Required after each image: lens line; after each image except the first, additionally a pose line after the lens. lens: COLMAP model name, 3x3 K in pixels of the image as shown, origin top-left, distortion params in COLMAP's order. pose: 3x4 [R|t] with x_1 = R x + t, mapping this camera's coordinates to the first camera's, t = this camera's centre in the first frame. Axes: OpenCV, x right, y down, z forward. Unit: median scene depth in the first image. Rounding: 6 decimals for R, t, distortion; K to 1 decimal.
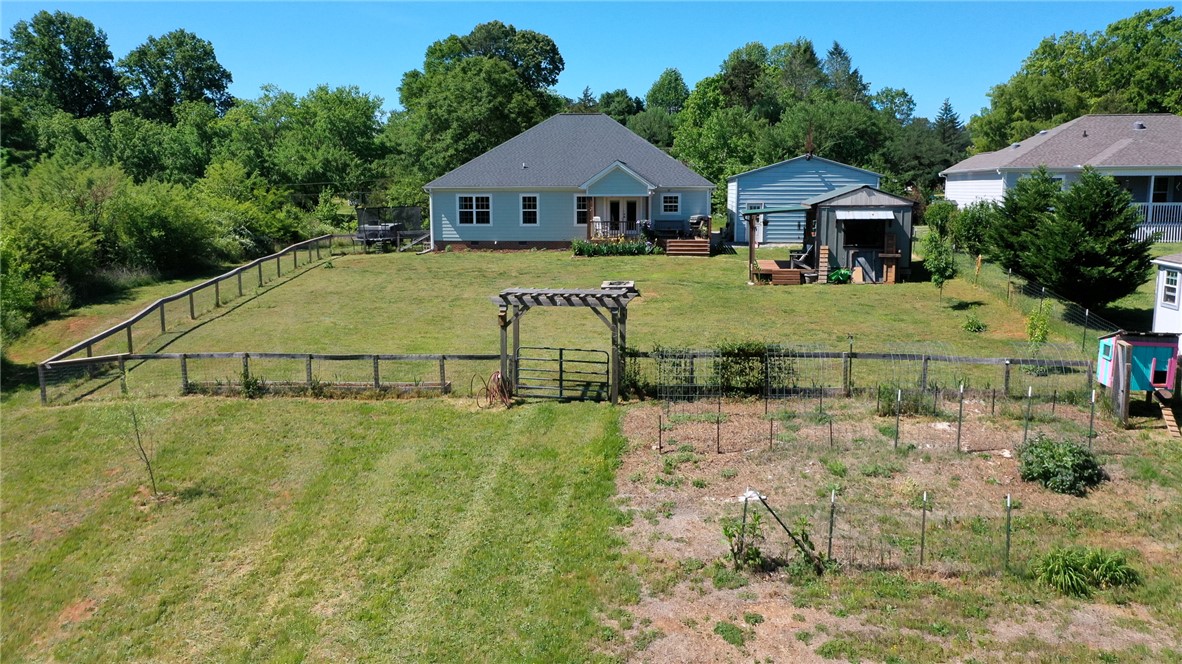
lens RADIAL K [[948.4, 0, 591.0], [0, 948.4, 332.0], [0, 0, 1]] dist [0.013834, 0.007005]
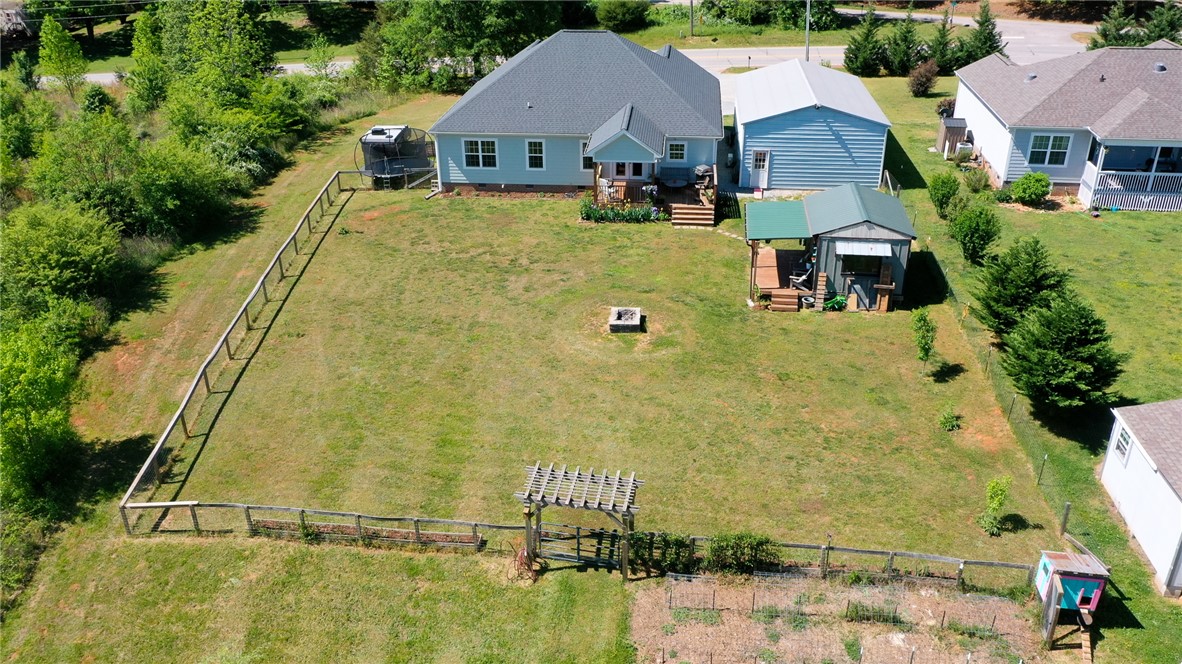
lens RADIAL K [[948.4, 0, 591.0], [0, 948.4, 332.0], [0, 0, 1]] dist [0.013834, 0.007005]
pose [[0.999966, -0.007759, -0.002660, -0.005727], [0.008201, 0.951125, 0.308698, -0.288535], [0.000135, -0.308709, 0.951156, -0.011168]]
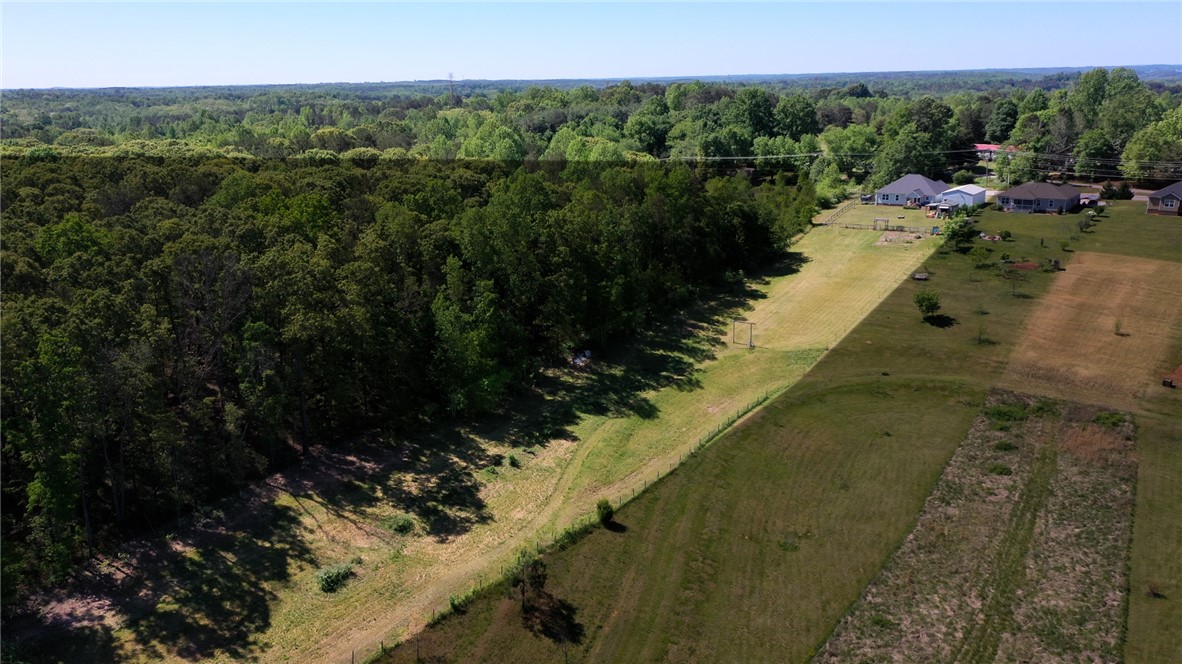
lens RADIAL K [[948.4, 0, 591.0], [0, 948.4, 332.0], [0, 0, 1]] dist [0.013834, 0.007005]
pose [[0.870217, 0.113110, -0.479509, 1.081190], [-0.052304, 0.988998, 0.138371, -0.044762], [0.489885, -0.095332, 0.866559, -4.450220]]
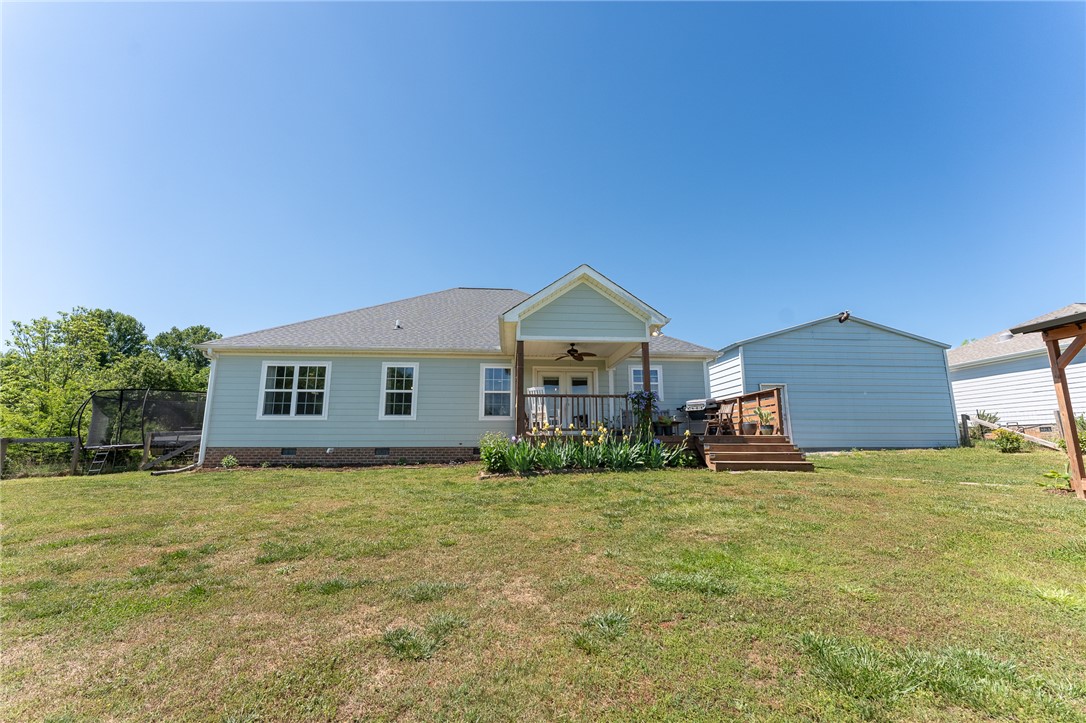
lens RADIAL K [[435.7, 0, 544.1], [0, 435.7, 365.5], [0, 0, 1]] dist [-0.001626, -0.000399]
pose [[0.984752, 0.033451, 0.170719, -0.028040], [0.023713, 0.946368, -0.322218, -0.064811], [-0.172341, 0.321353, 0.931145, 0.825667]]
